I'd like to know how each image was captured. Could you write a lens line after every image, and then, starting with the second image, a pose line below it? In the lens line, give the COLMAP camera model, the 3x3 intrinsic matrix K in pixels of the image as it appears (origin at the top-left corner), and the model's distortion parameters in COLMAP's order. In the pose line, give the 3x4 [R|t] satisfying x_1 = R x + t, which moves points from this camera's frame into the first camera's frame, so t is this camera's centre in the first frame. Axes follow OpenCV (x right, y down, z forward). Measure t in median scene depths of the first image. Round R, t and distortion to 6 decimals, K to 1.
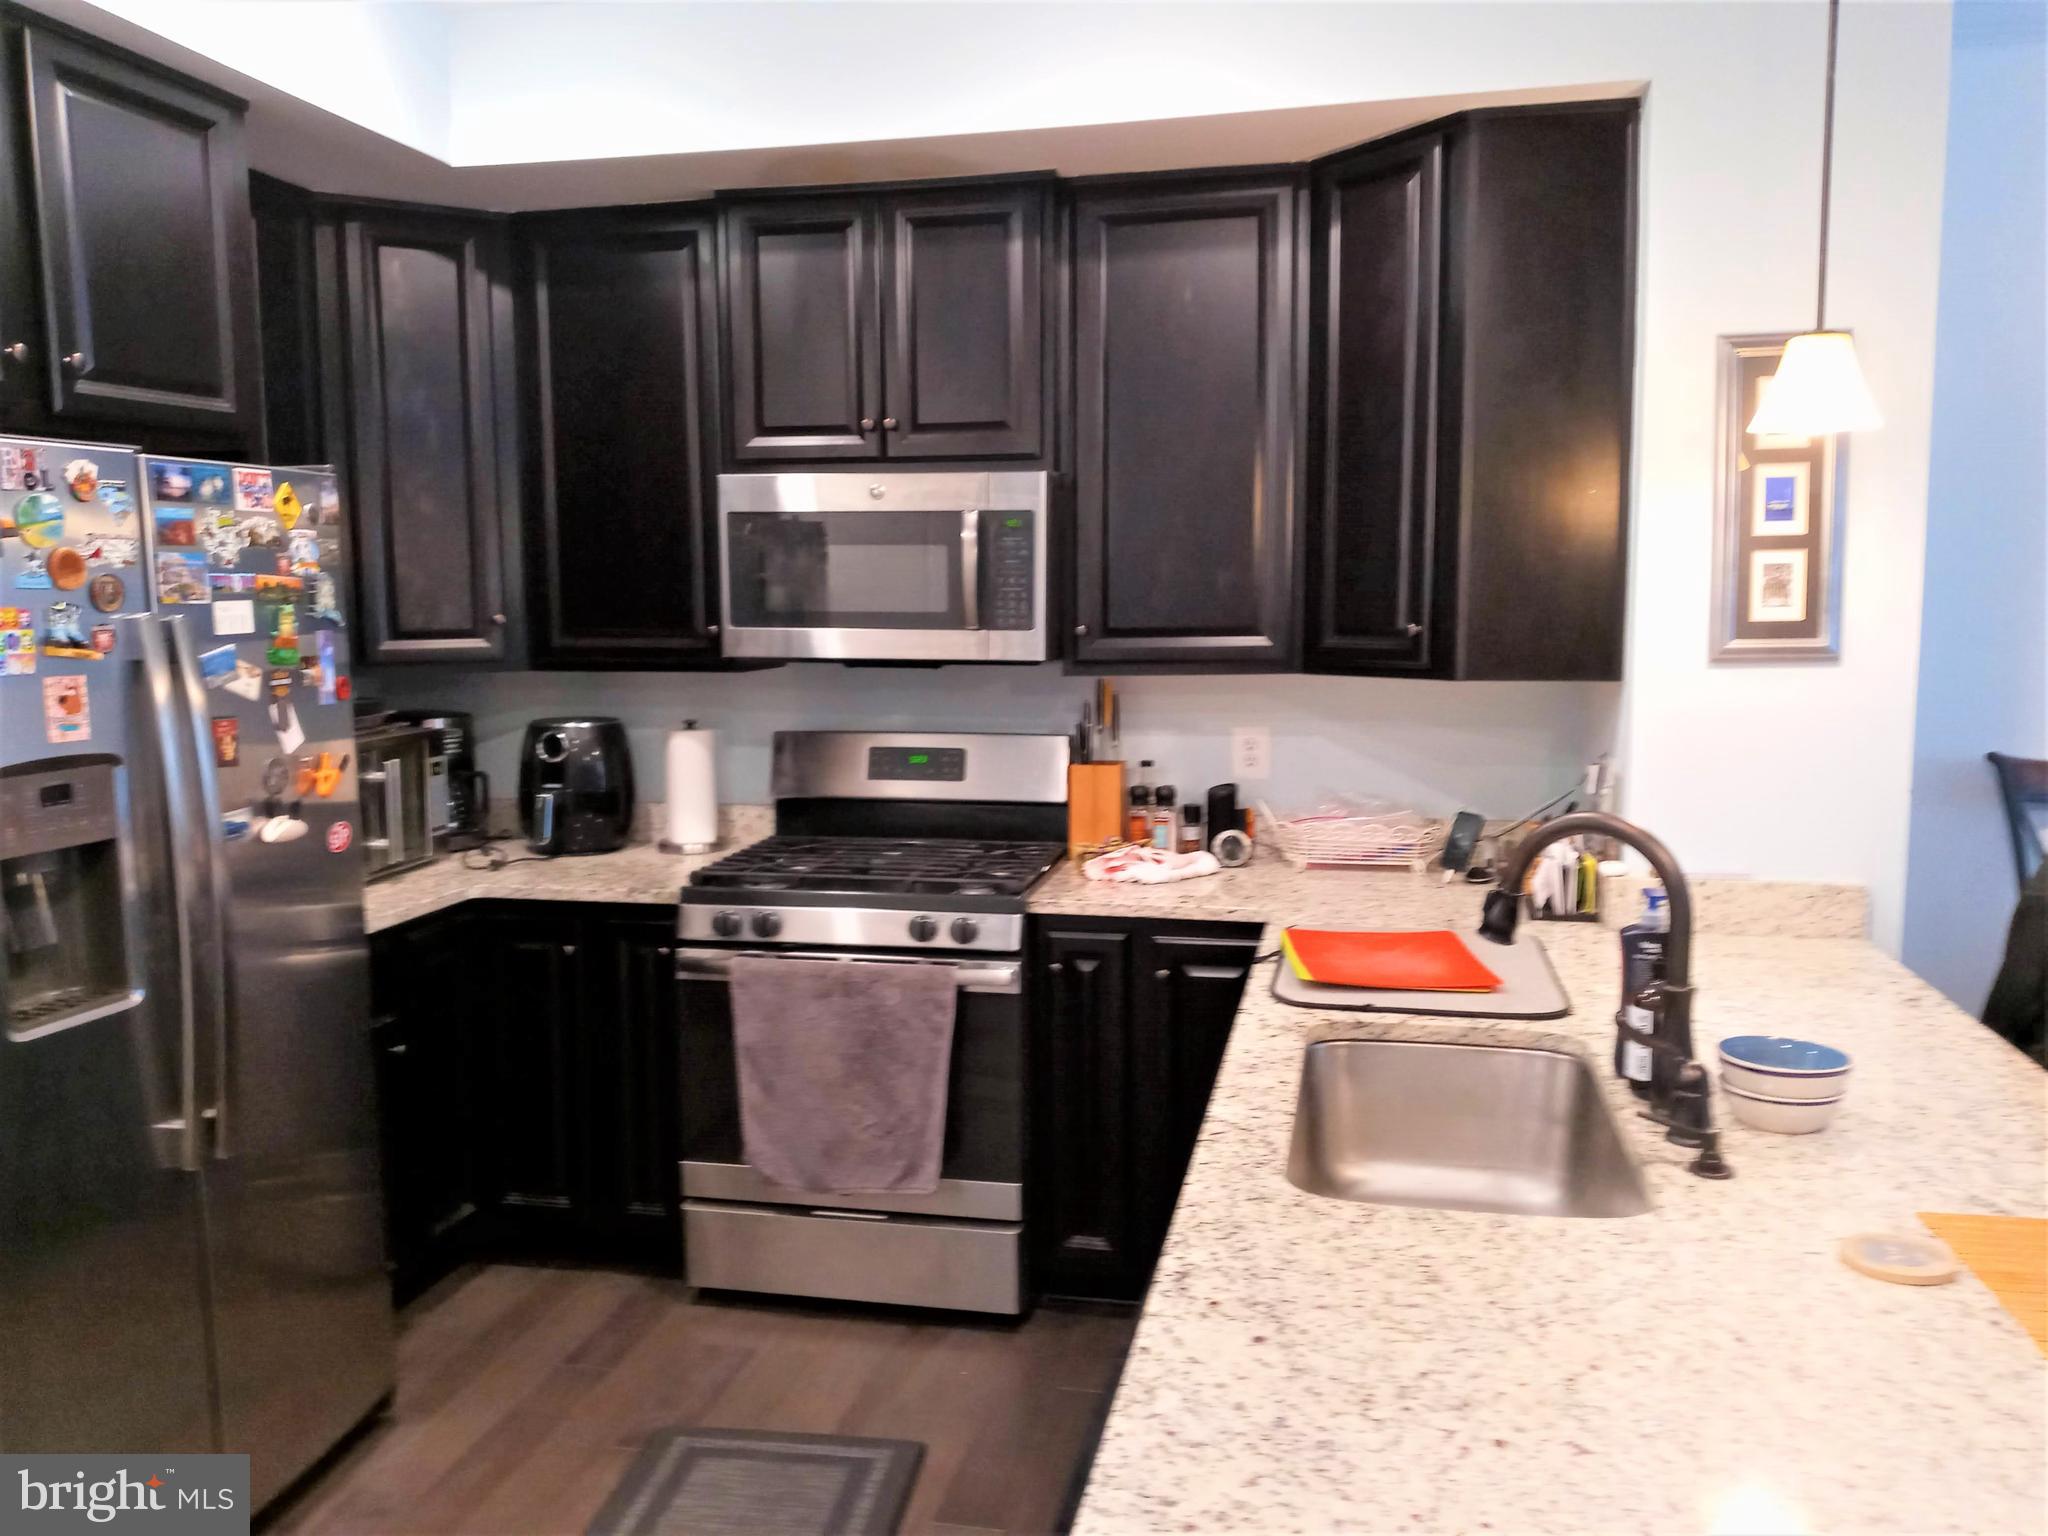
lens RADIAL K [[1620.2, 0, 1031.3], [0, 1620.2, 761.6], [0, 0, 1]] dist [0.044338, -0.090901]
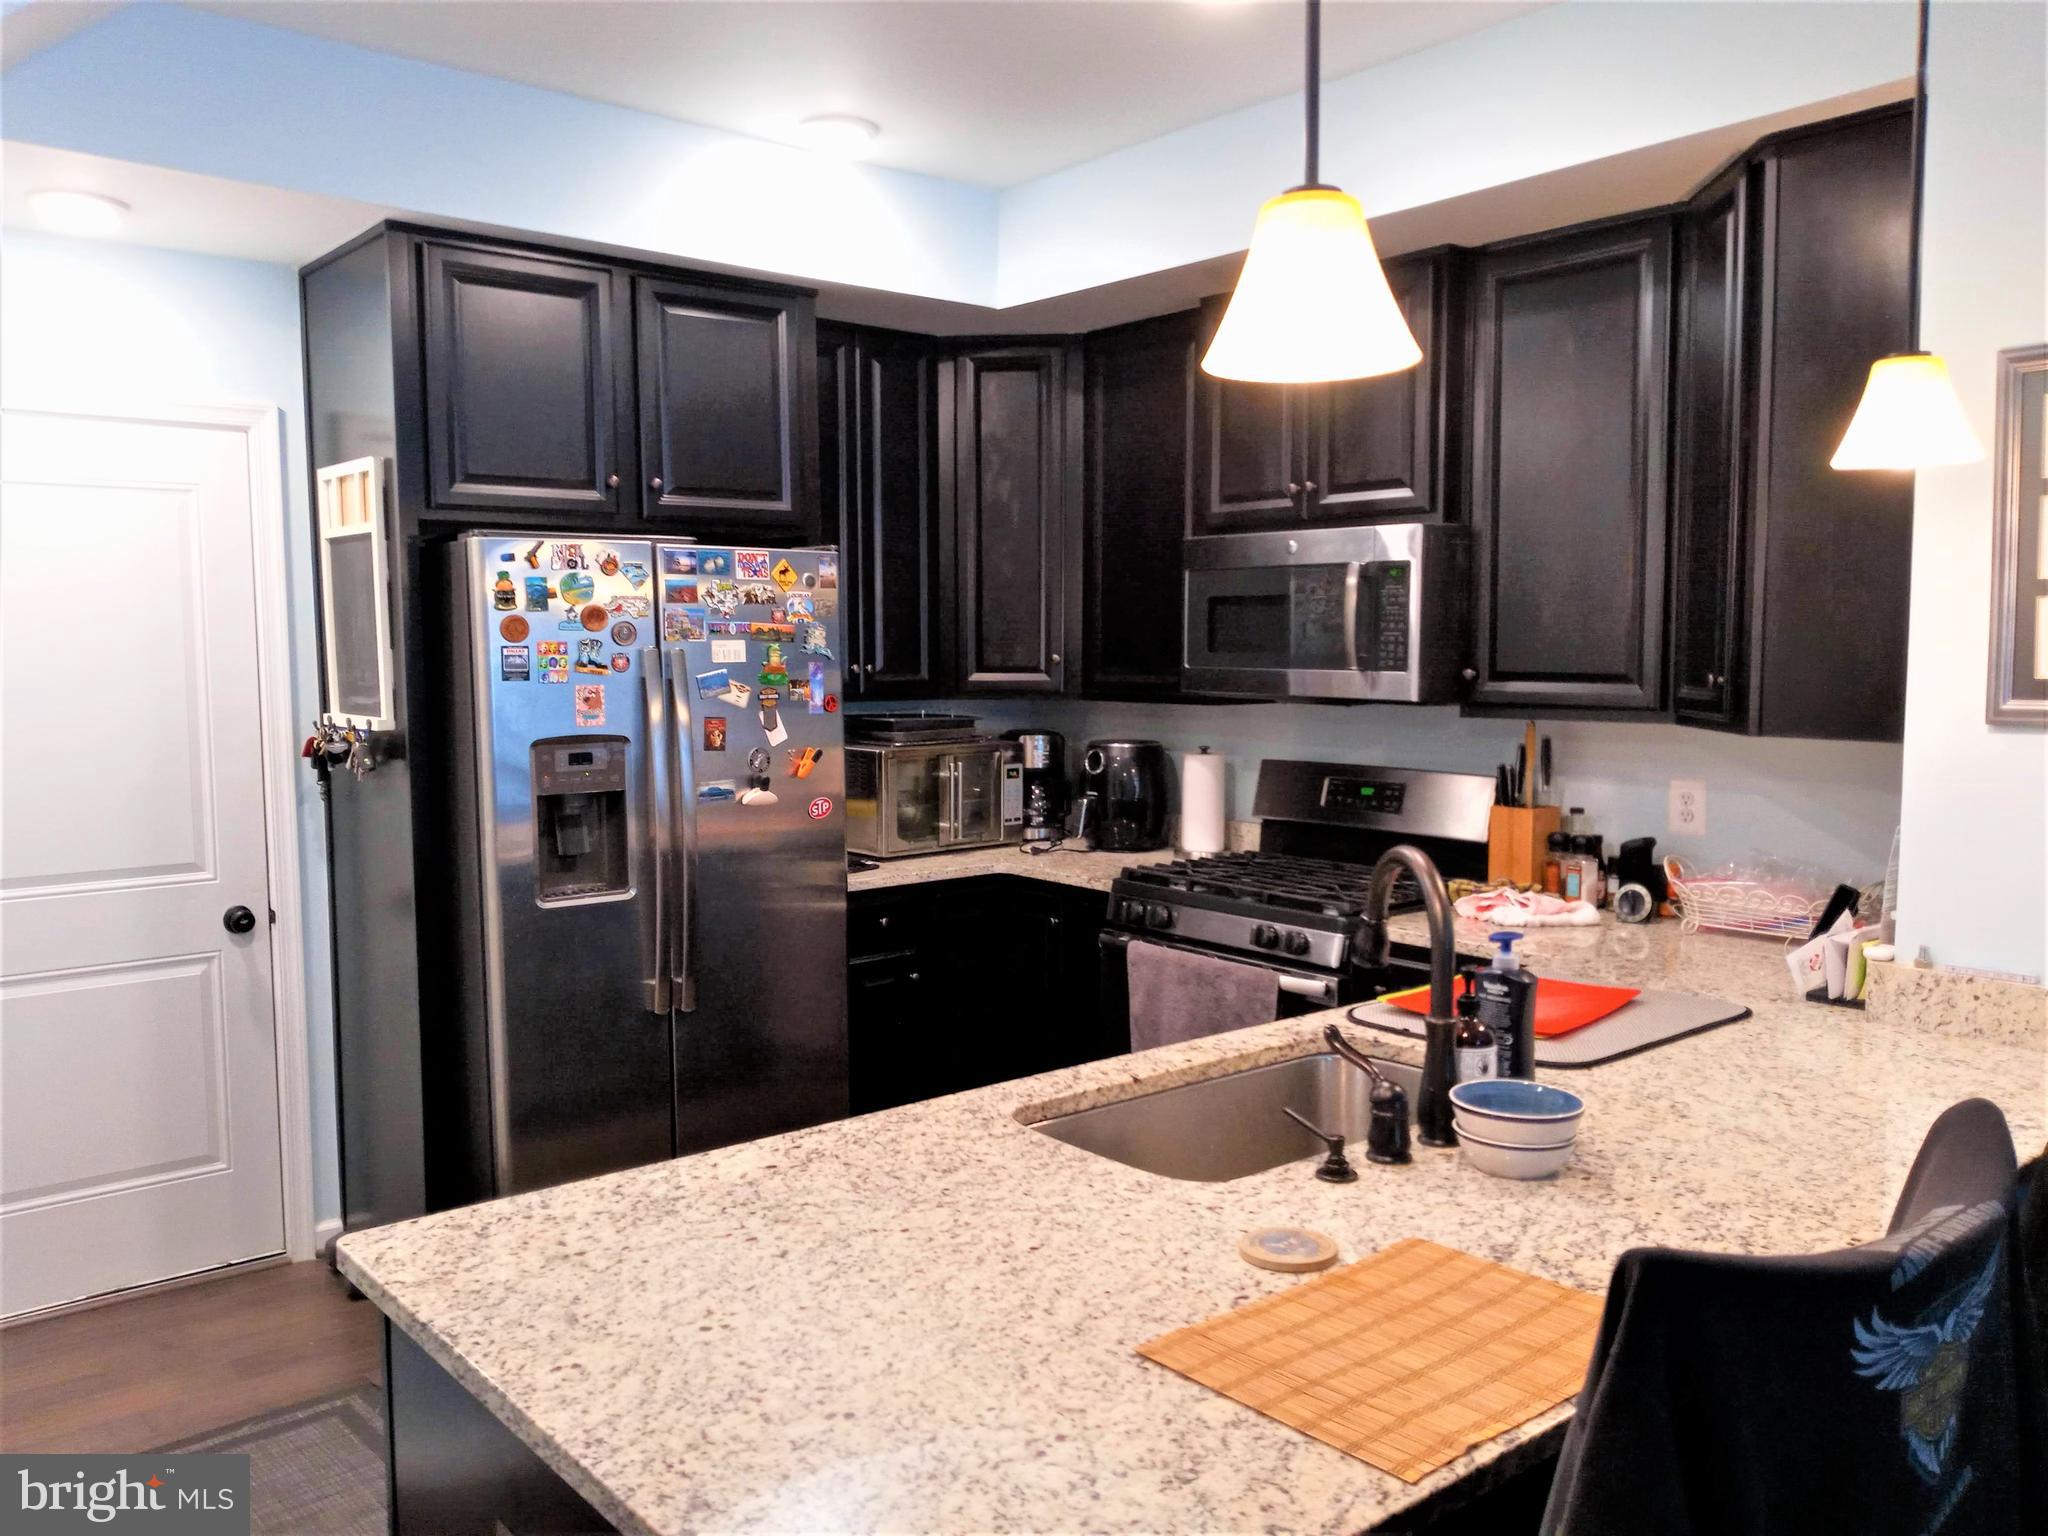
lens RADIAL K [[1620.2, 0, 1034.0], [0, 1620.2, 760.3], [0, 0, 1]] dist [0.044338, -0.090901]
pose [[0.786095, 0.053849, -0.615755, 0.631639], [-0.071578, 0.997426, -0.004152, -0.002670], [0.613947, 0.047338, 0.787927, 0.010732]]
